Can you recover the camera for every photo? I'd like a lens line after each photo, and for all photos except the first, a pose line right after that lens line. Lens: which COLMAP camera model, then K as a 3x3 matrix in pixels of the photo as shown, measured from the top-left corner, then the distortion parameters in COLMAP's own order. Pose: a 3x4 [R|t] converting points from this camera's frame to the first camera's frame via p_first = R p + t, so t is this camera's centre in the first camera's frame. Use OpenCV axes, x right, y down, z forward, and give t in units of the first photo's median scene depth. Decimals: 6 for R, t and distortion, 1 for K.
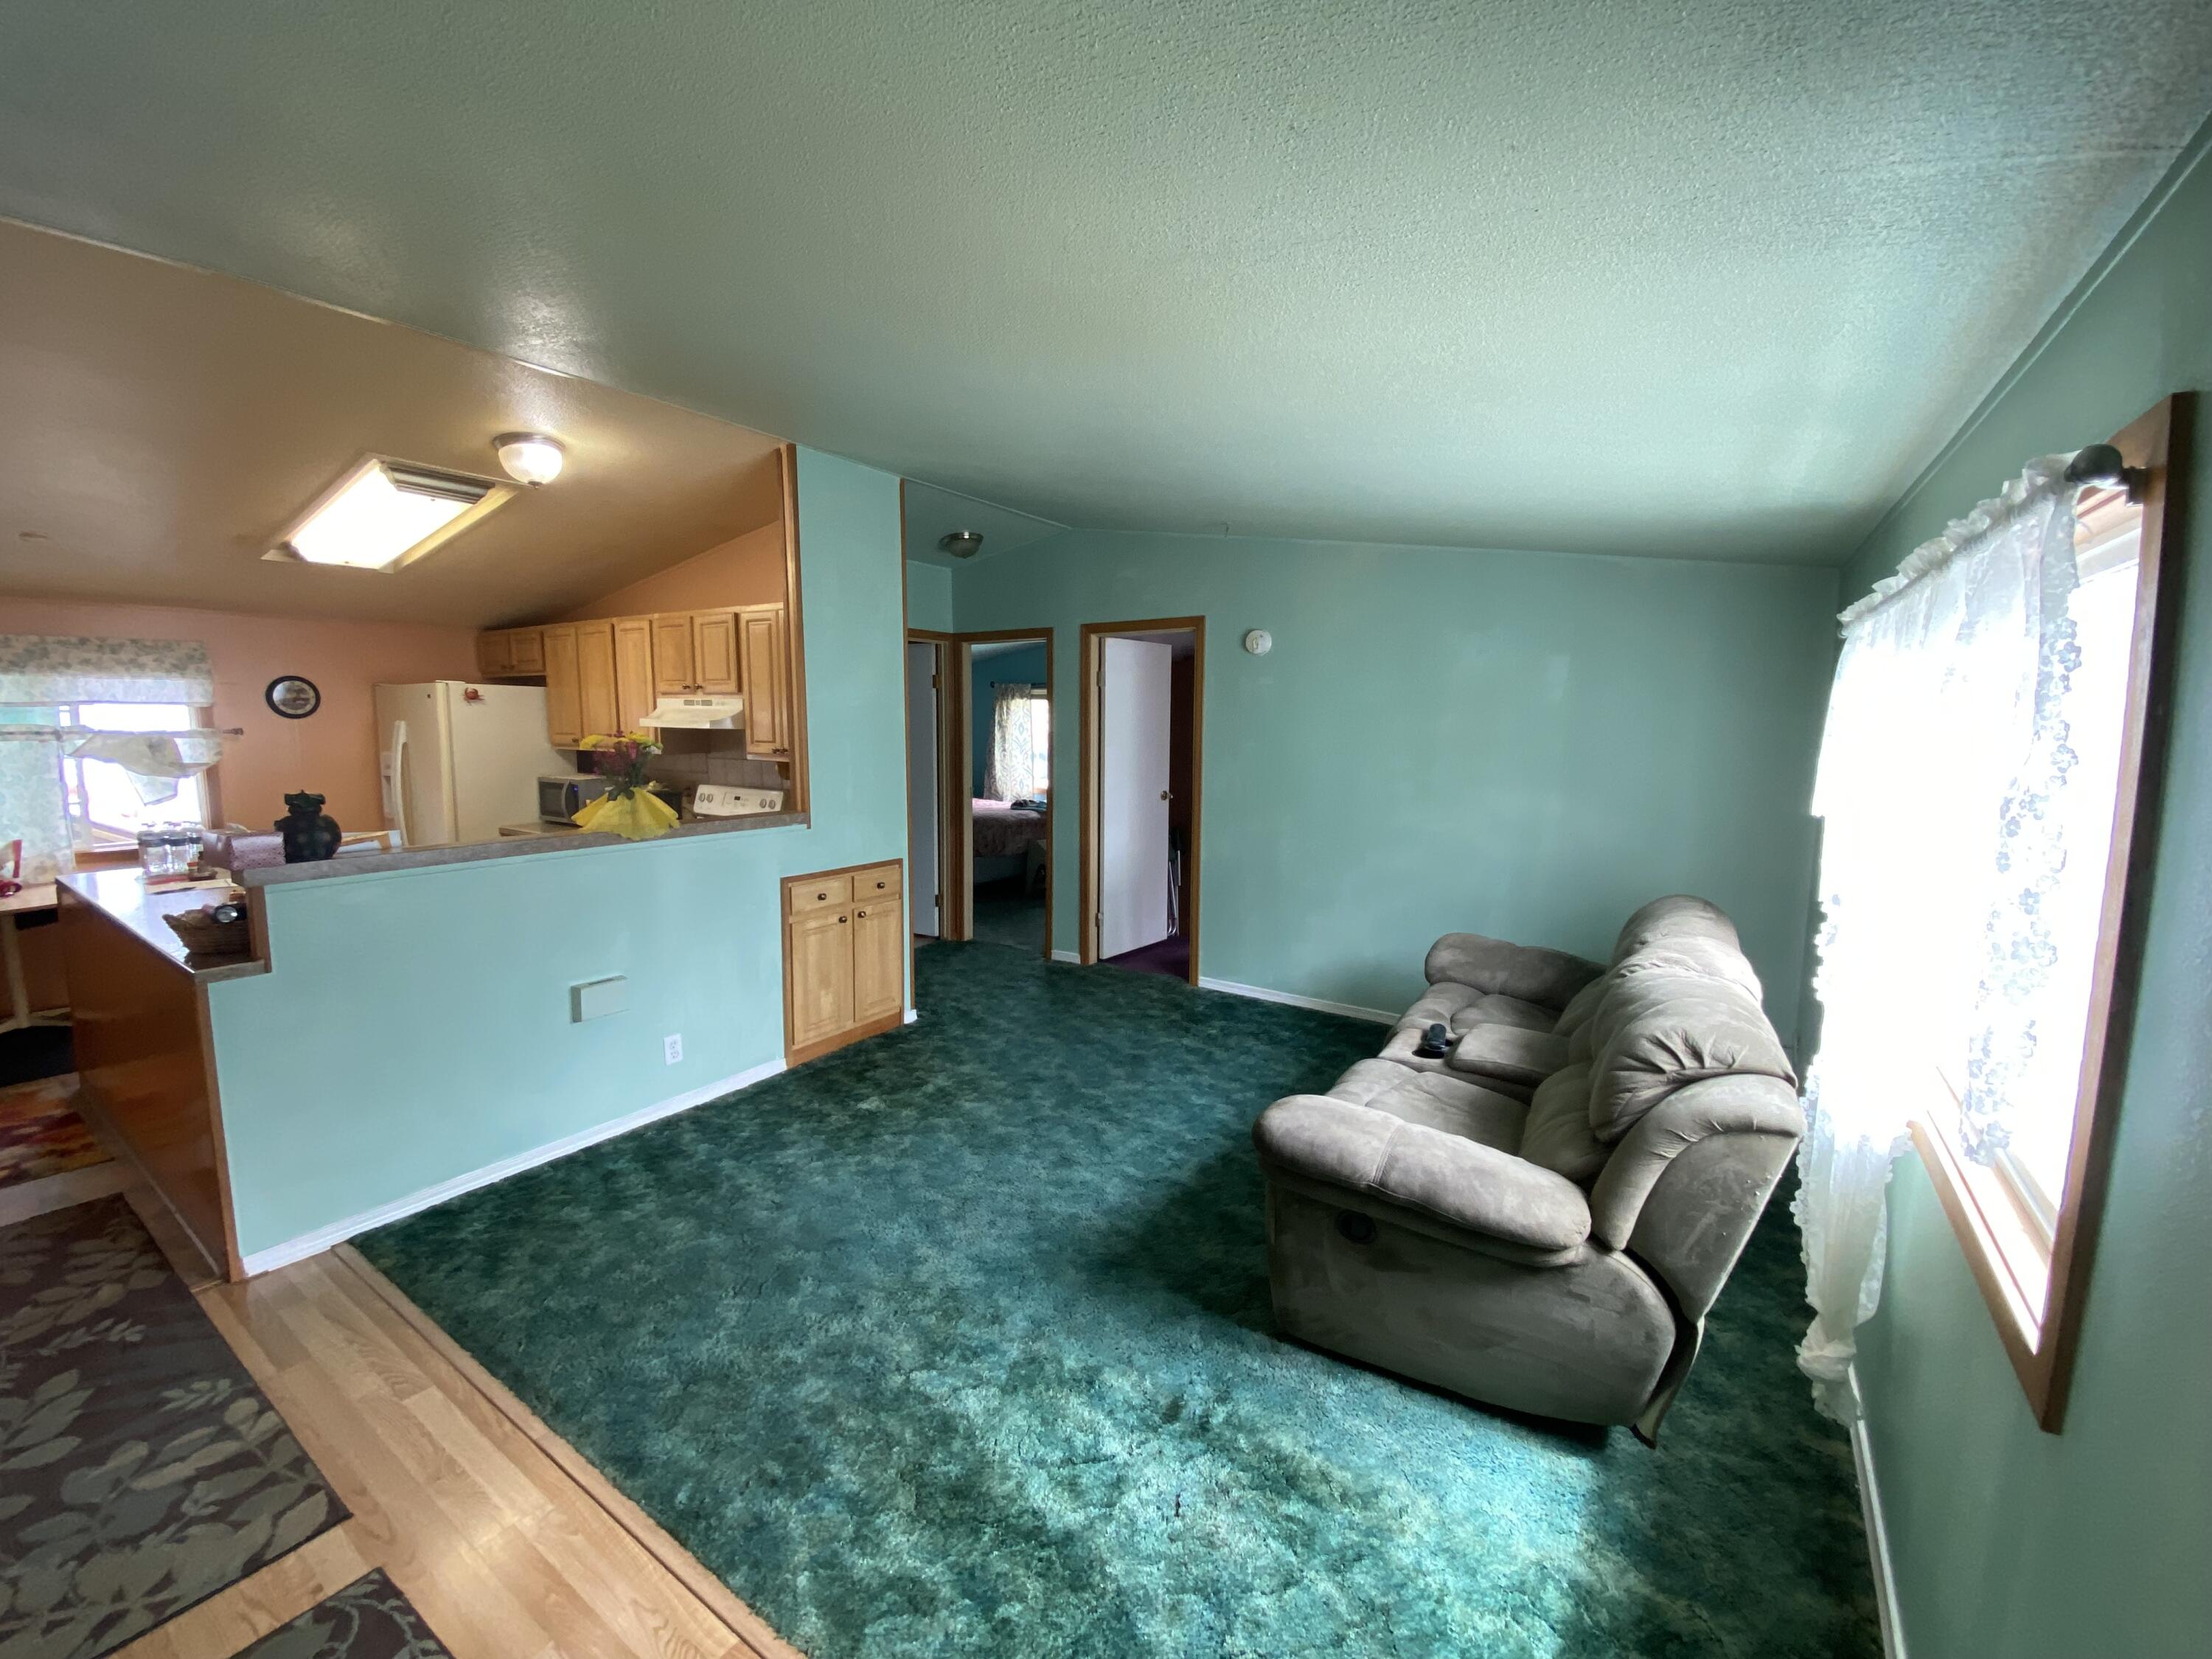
lens RADIAL K [[892.7, 0, 1095.2], [0, 892.7, 823.1], [0, 0, 1]] dist [0.014833, -0.017574]
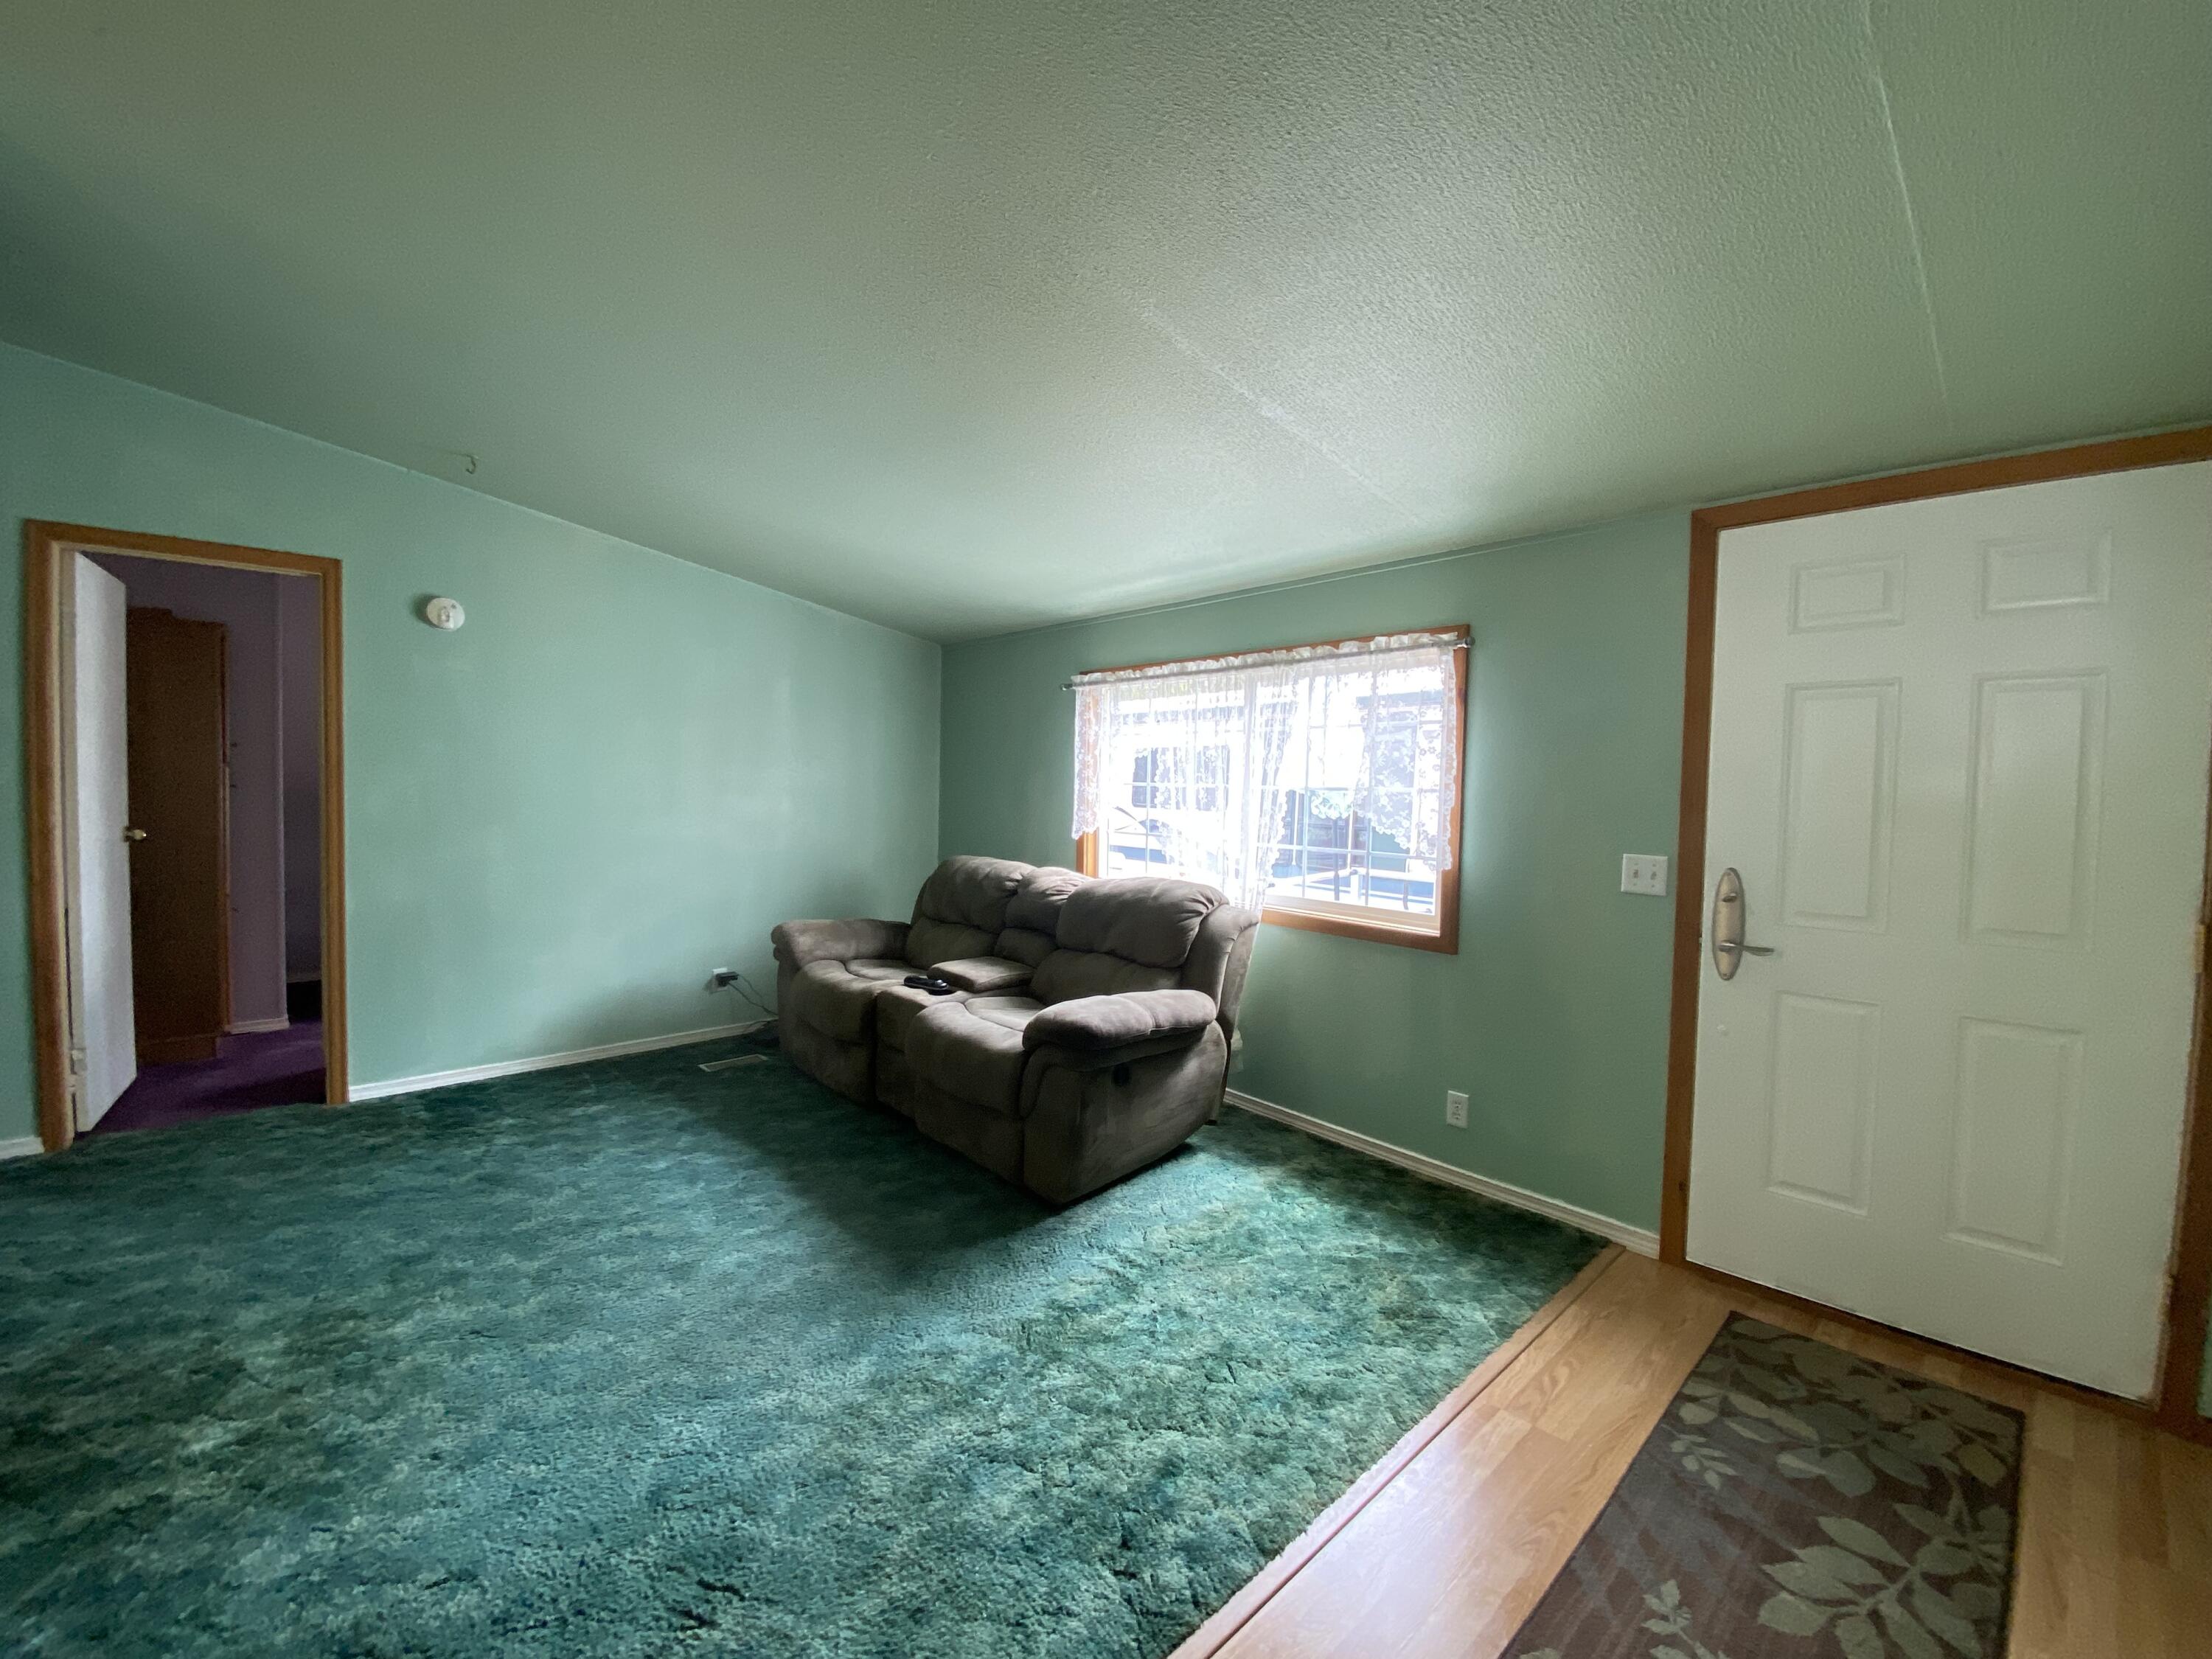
lens RADIAL K [[892.7, 0, 1099.9], [0, 892.7, 818.8], [0, 0, 1]] dist [0.014833, -0.017574]
pose [[0.228039, -0.039029, 0.972869, -0.646432], [0.096870, 0.995148, 0.017217, 0.017763], [-0.968821, 0.090316, 0.230713, 0.422230]]
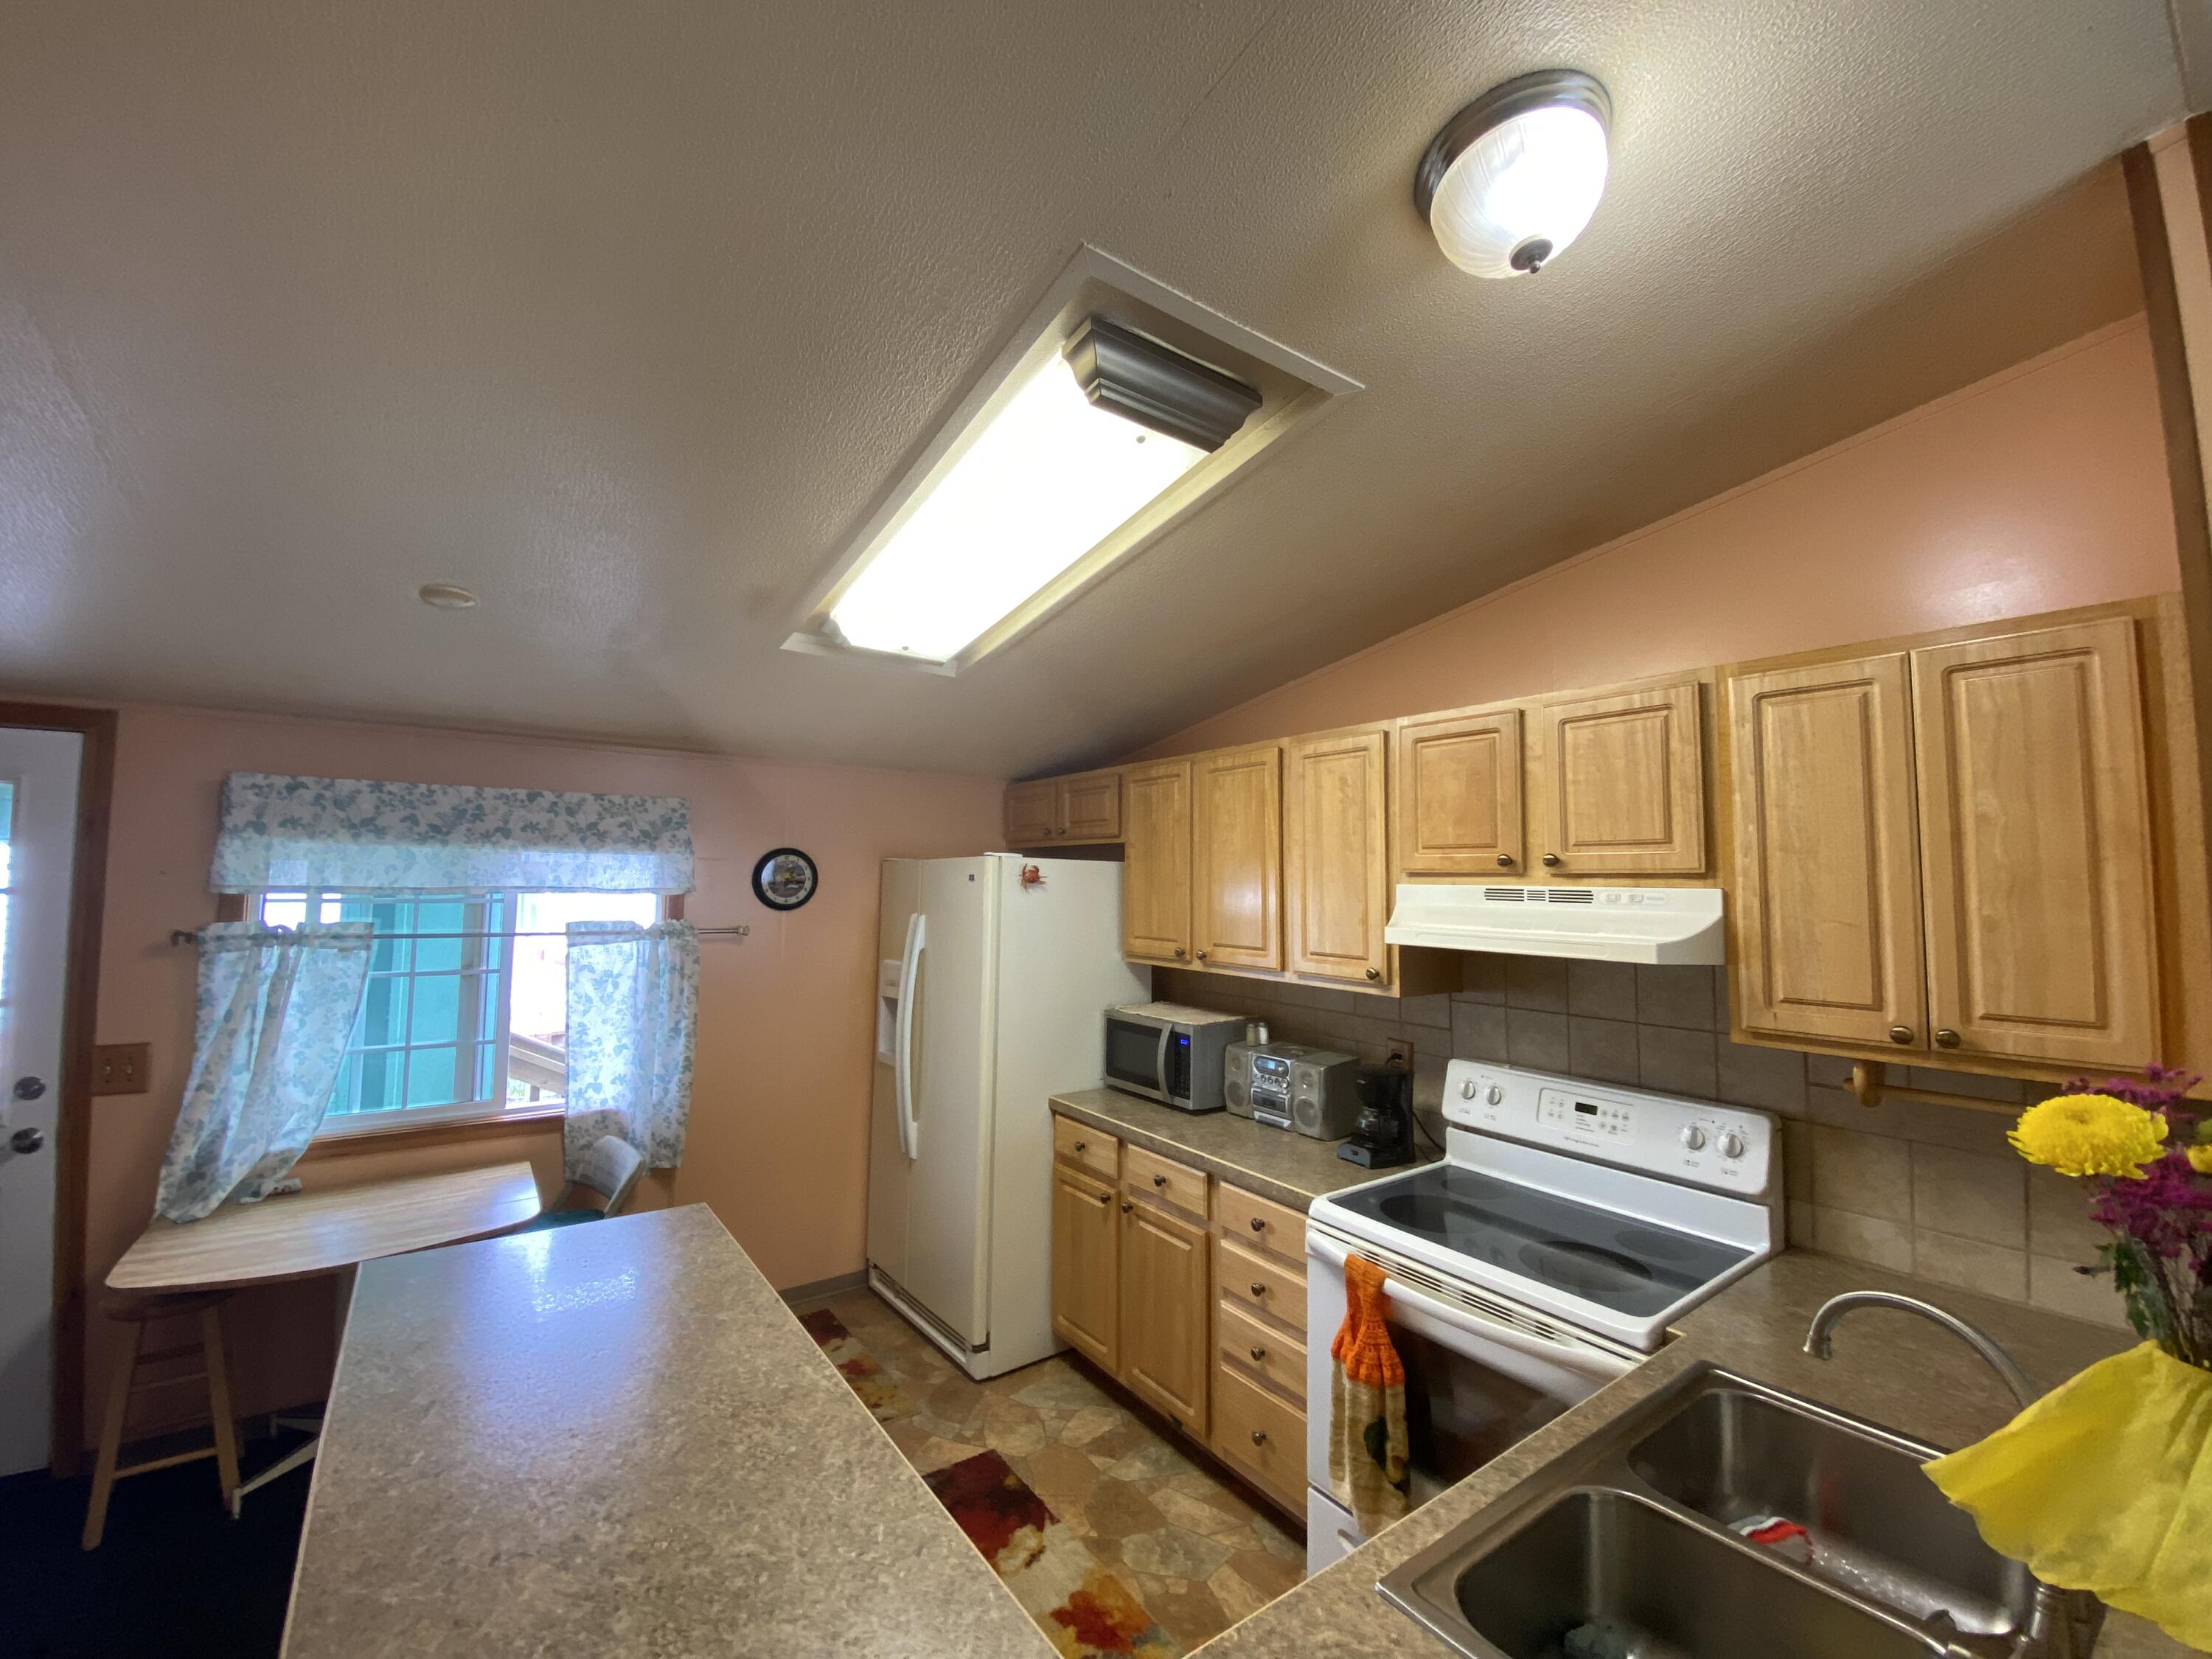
lens RADIAL K [[892.7, 0, 1094.2], [0, 892.7, 814.2], [0, 0, 1]] dist [0.014833, -0.017574]
pose [[0.937106, -0.025775, -0.348093, -0.708666], [-0.042844, 0.981235, -0.187997, -0.115610], [0.346407, 0.191086, 0.918416, 0.723069]]
